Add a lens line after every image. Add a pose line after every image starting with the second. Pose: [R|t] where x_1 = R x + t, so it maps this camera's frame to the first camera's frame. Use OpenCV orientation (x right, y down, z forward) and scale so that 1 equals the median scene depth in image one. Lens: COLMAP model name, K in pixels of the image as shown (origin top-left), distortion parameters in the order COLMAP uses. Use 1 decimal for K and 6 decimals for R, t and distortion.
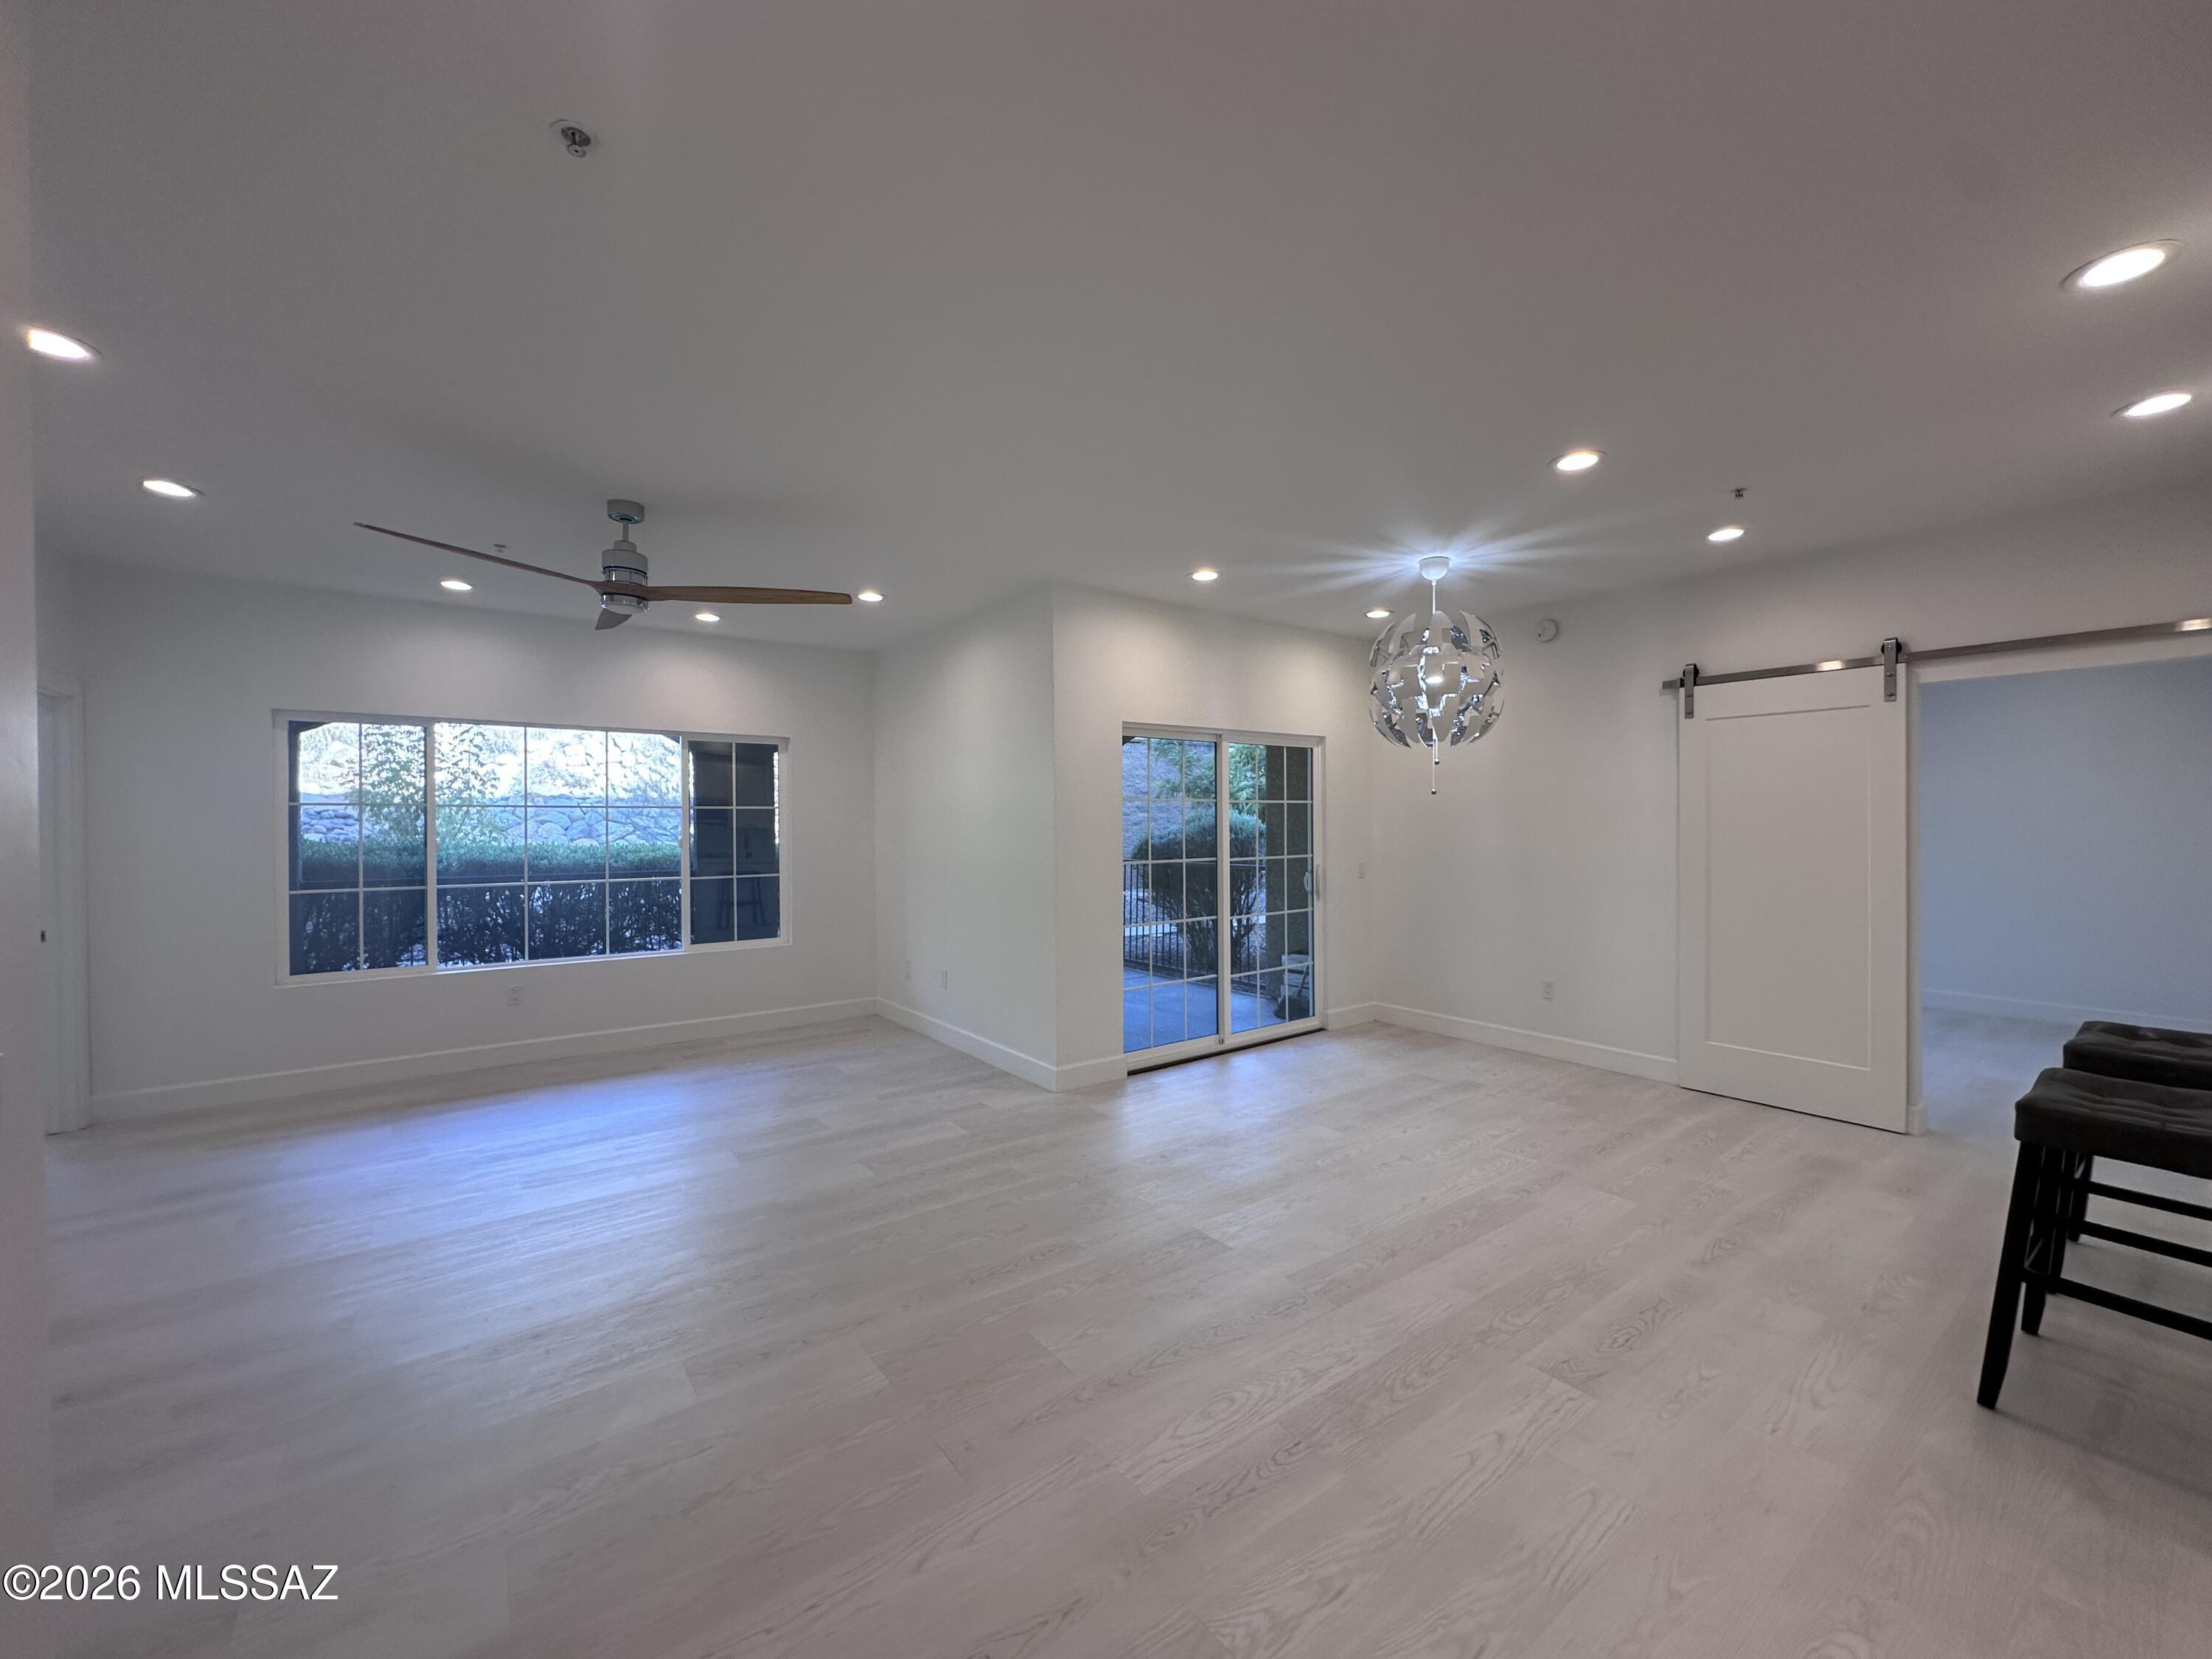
lens RADIAL K [[881.8, 0, 1105.1], [0, 881.8, 827.9], [0, 0, 1]] dist [-0.004388, 0.000386]
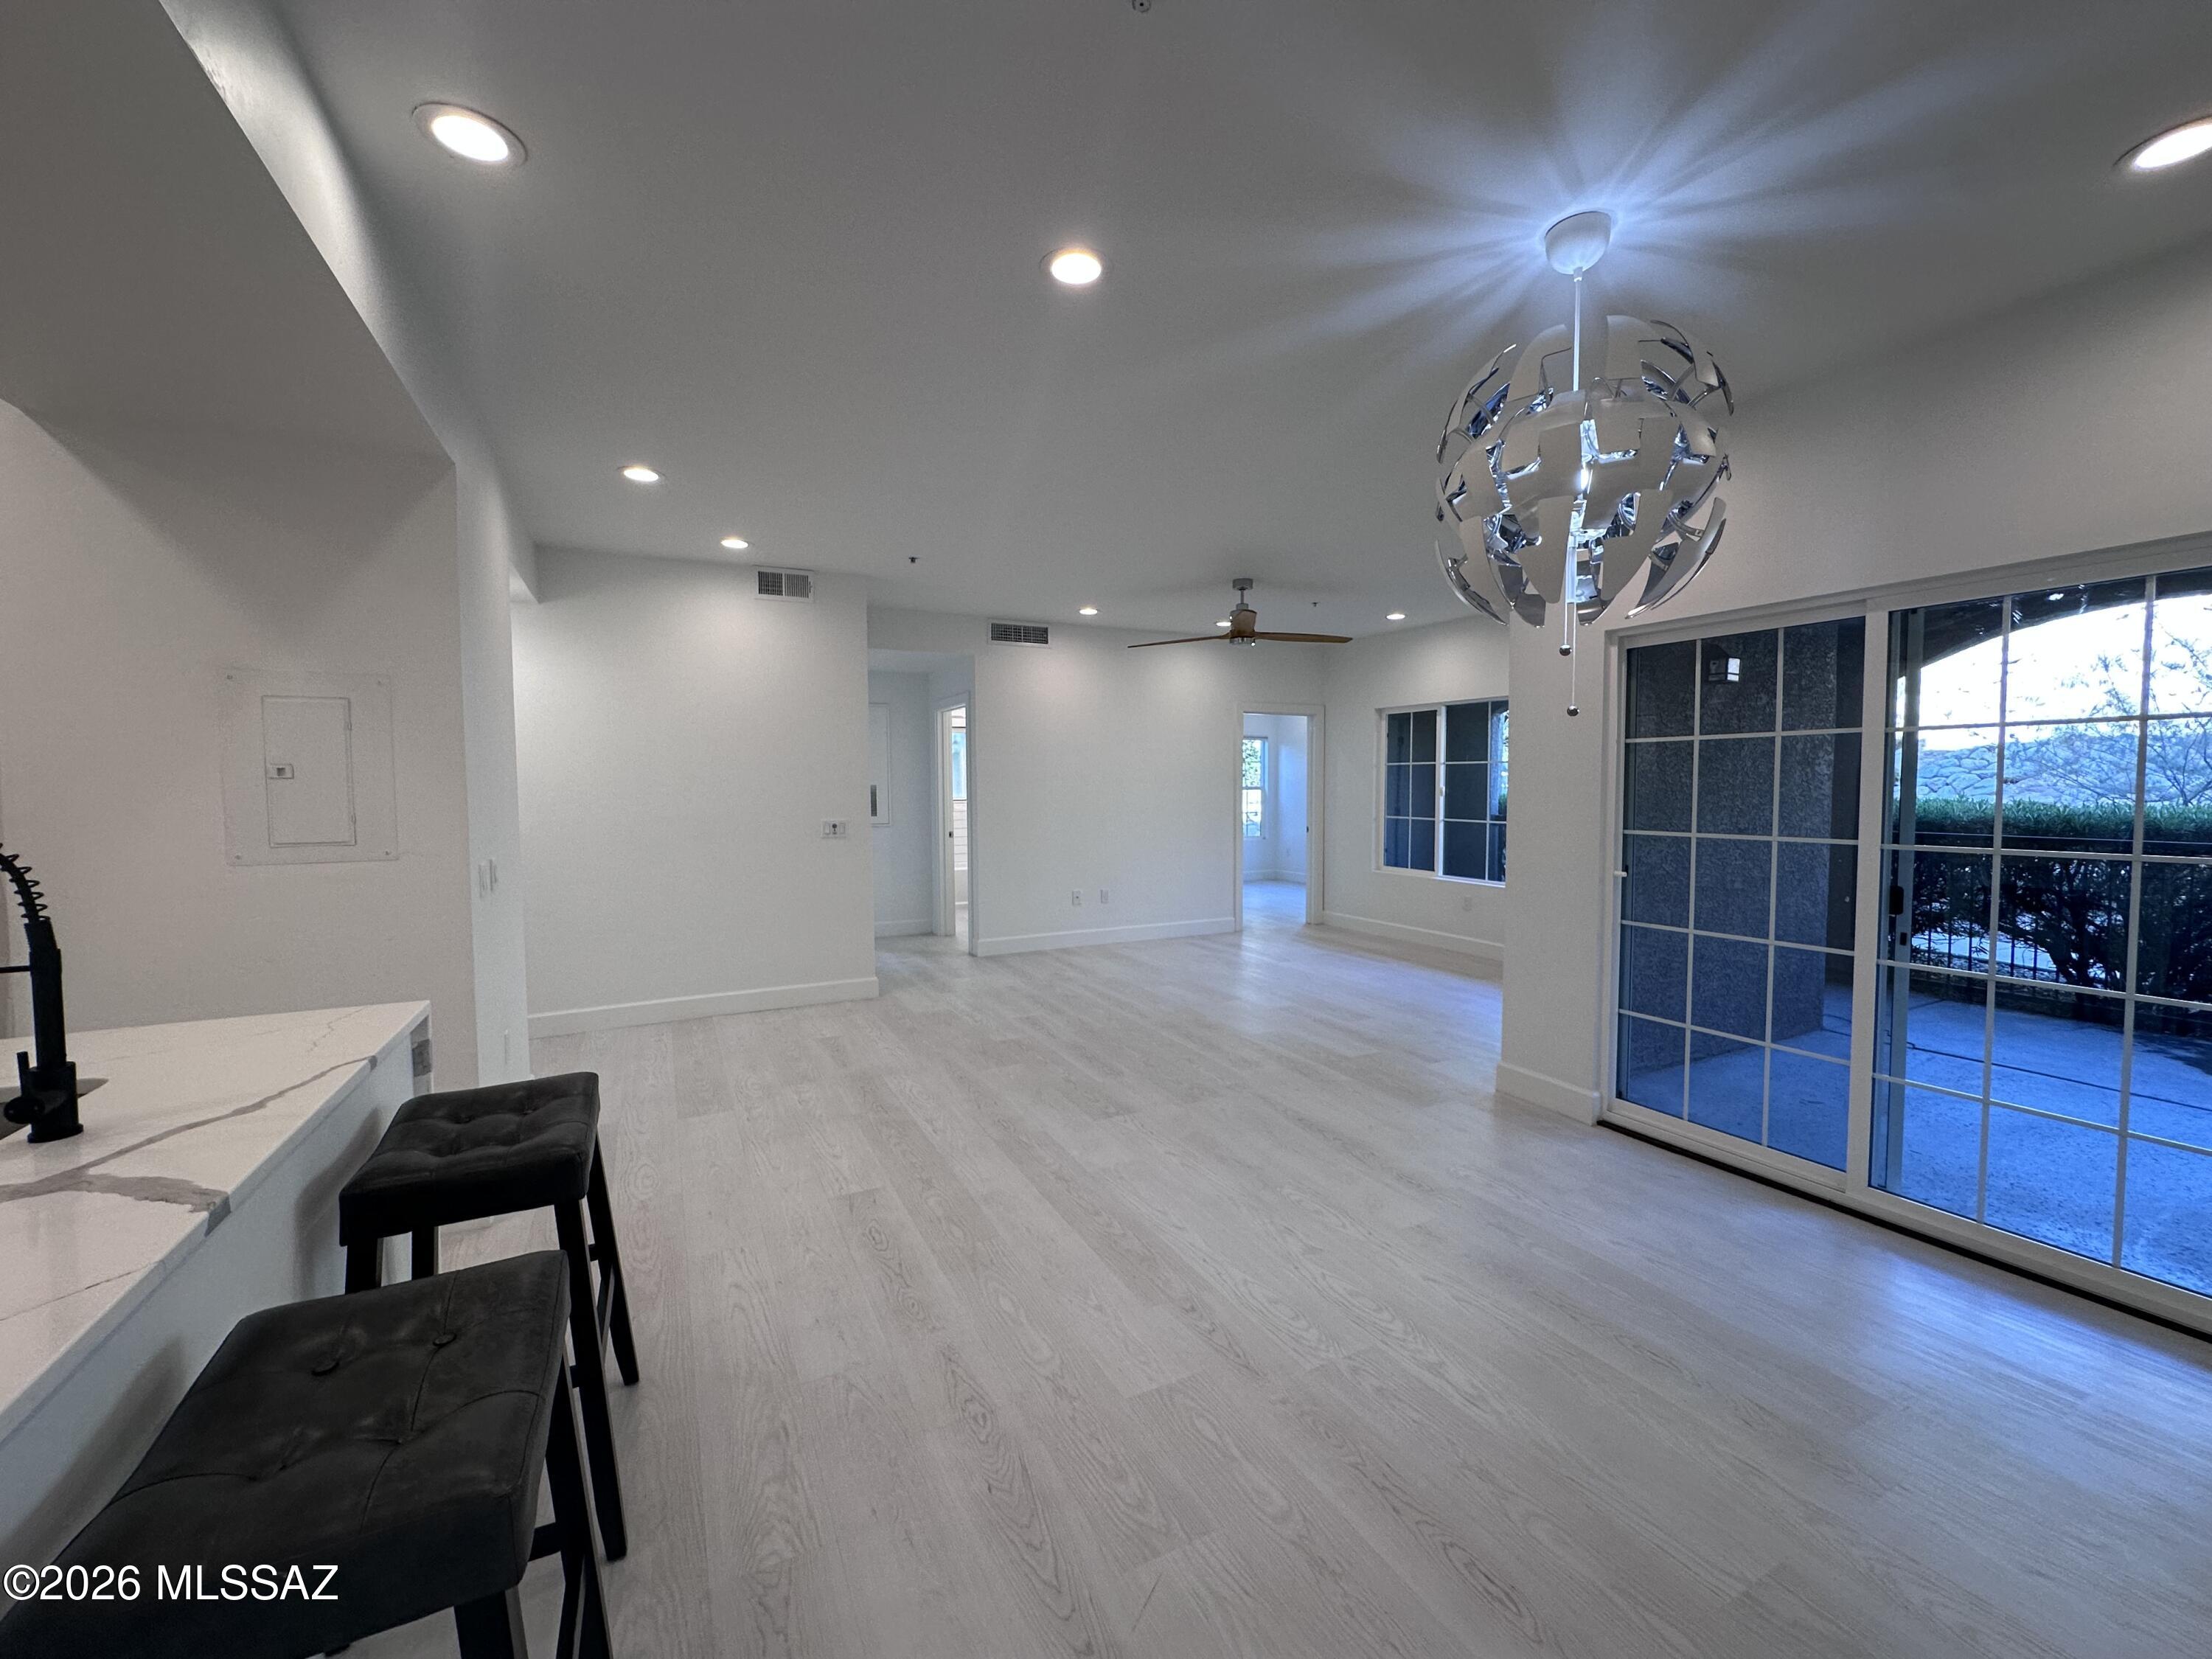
lens RADIAL K [[881.8, 0, 1105.1], [0, 881.8, 827.9], [0, 0, 1]] dist [-0.004388, 0.000386]
pose [[-0.170360, 0.057410, -0.983708, 0.894617], [-0.003141, 0.998265, 0.058803, -0.003552], [0.985377, 0.013107, -0.169884, 0.815390]]
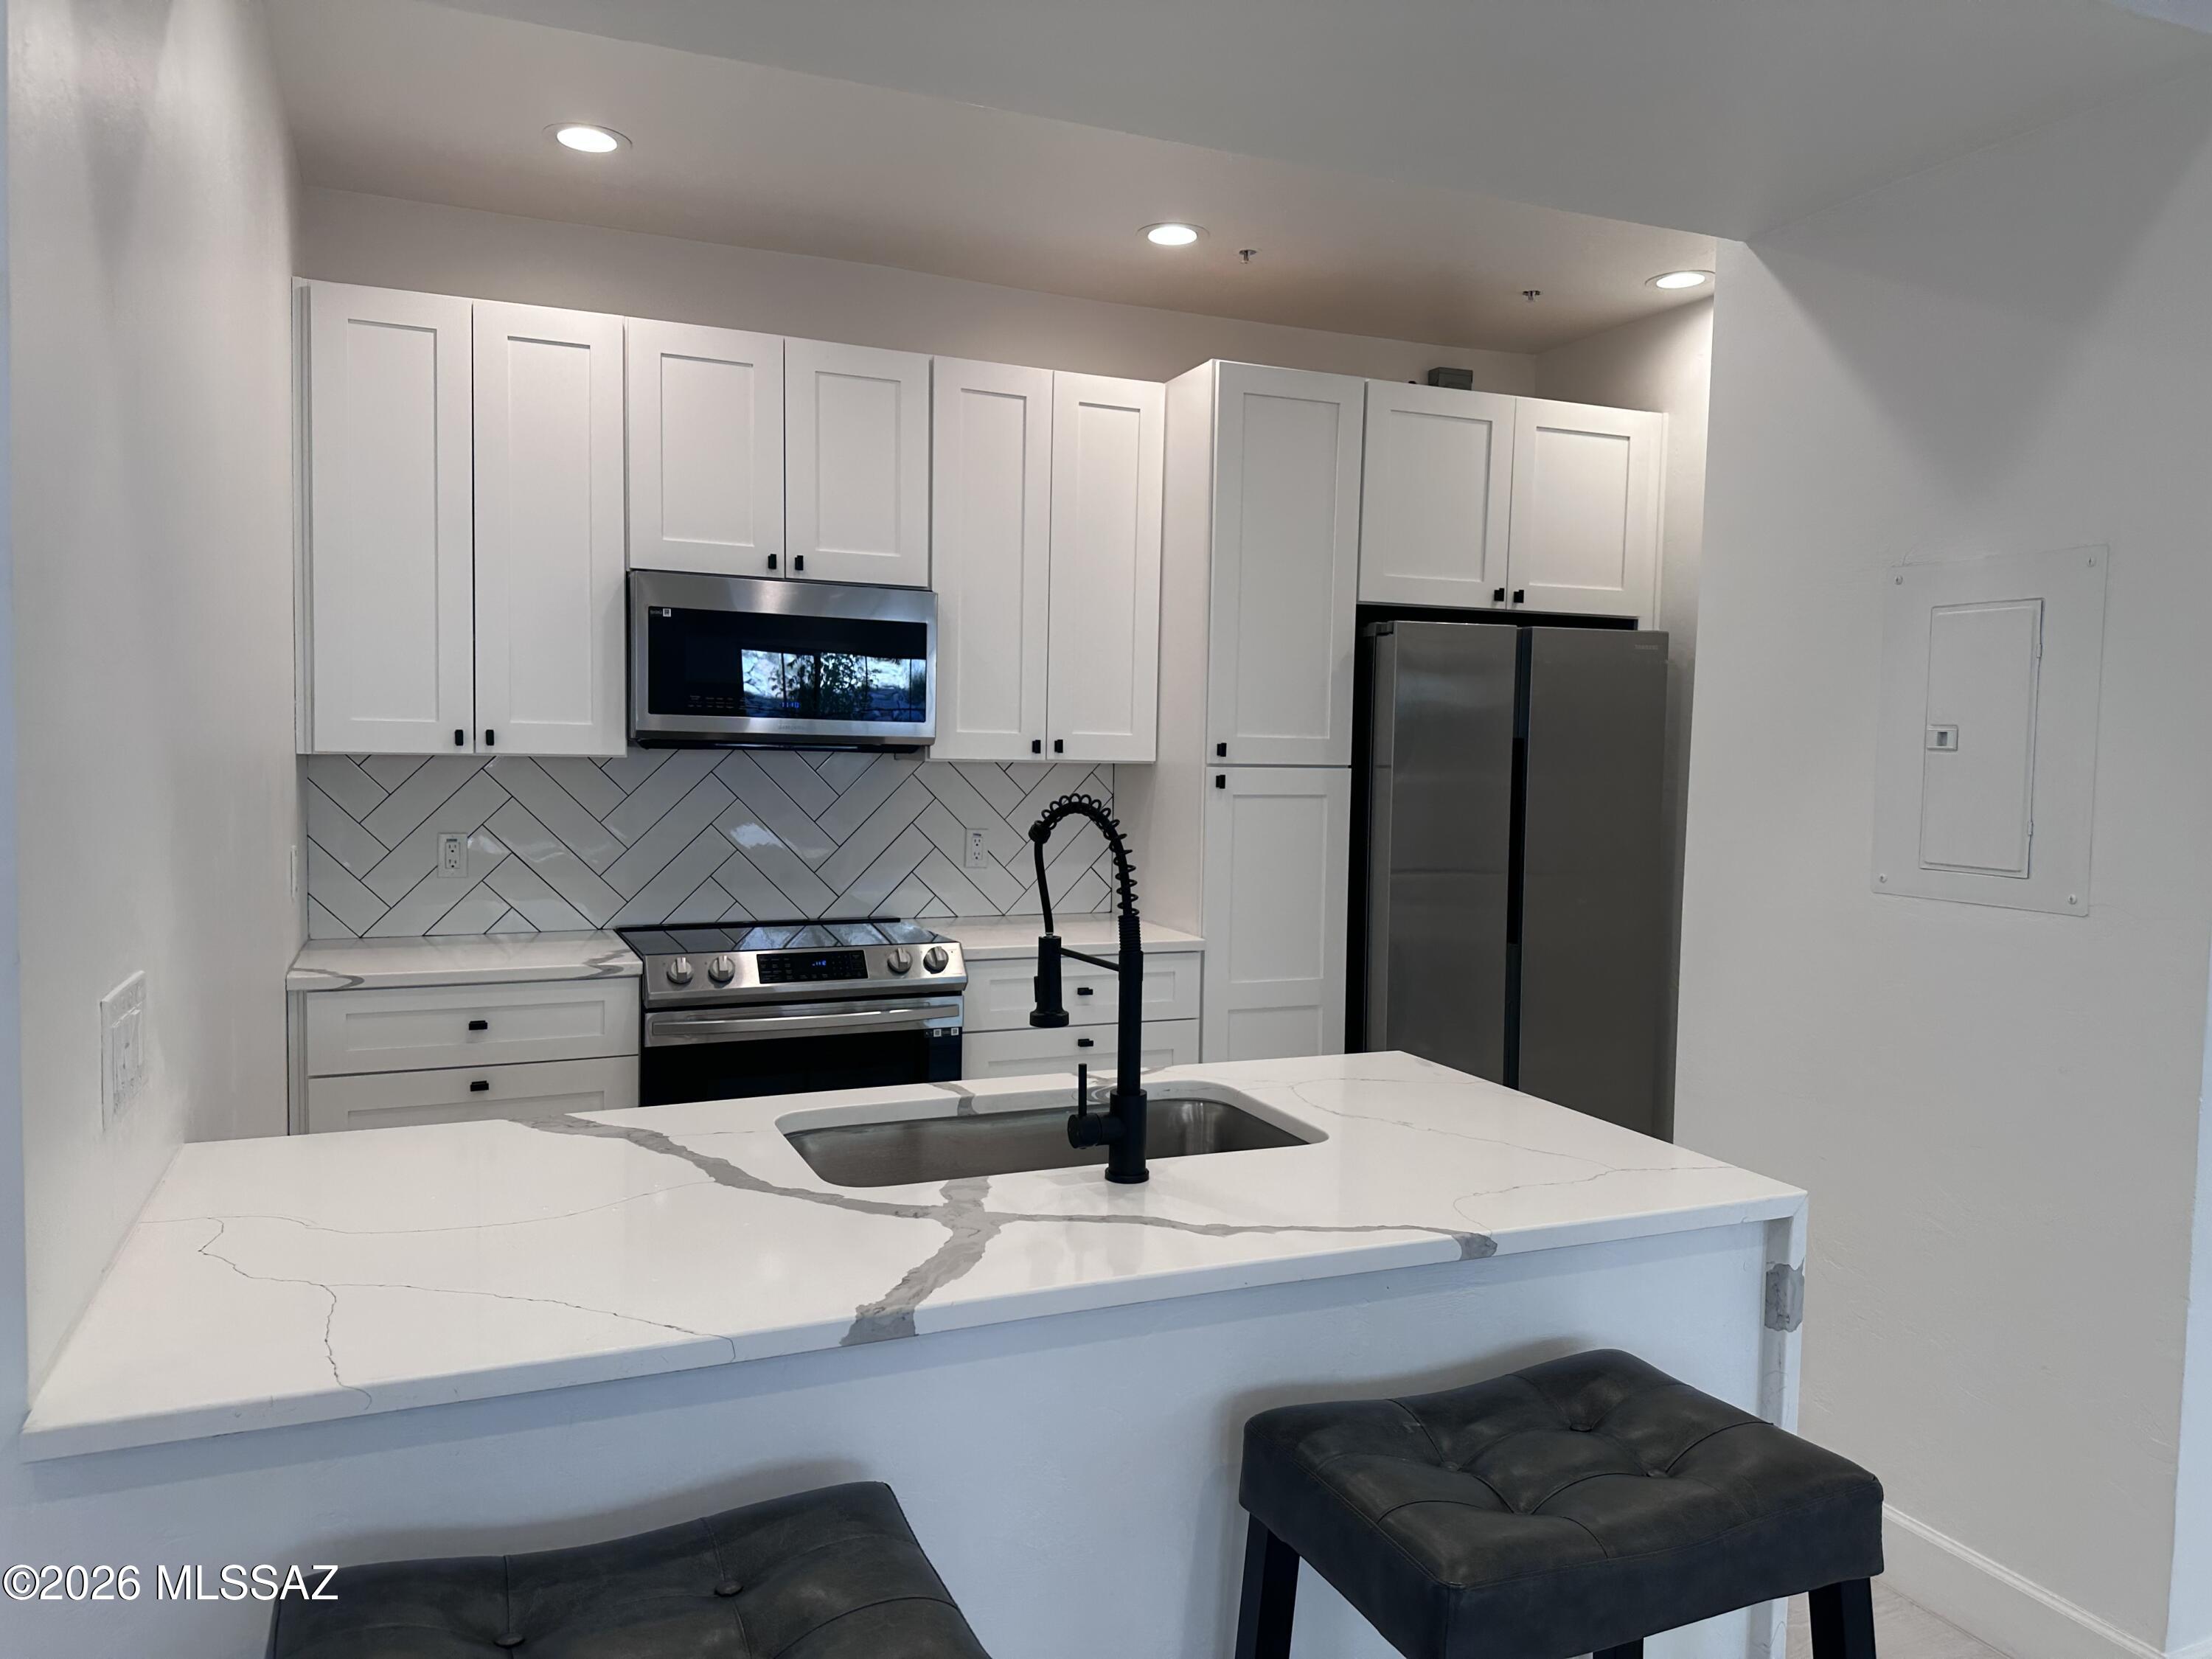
lens RADIAL K [[1537.8, 0, 1106.0], [0, 1537.8, 829.5], [0, 0, 1]] dist [0.176842, -0.319432]
pose [[-0.972550, -0.026139, 0.231221, 0.583580], [-0.010616, 0.997620, 0.068126, -0.007462], [-0.232452, 0.063801, -0.970513, 0.832047]]
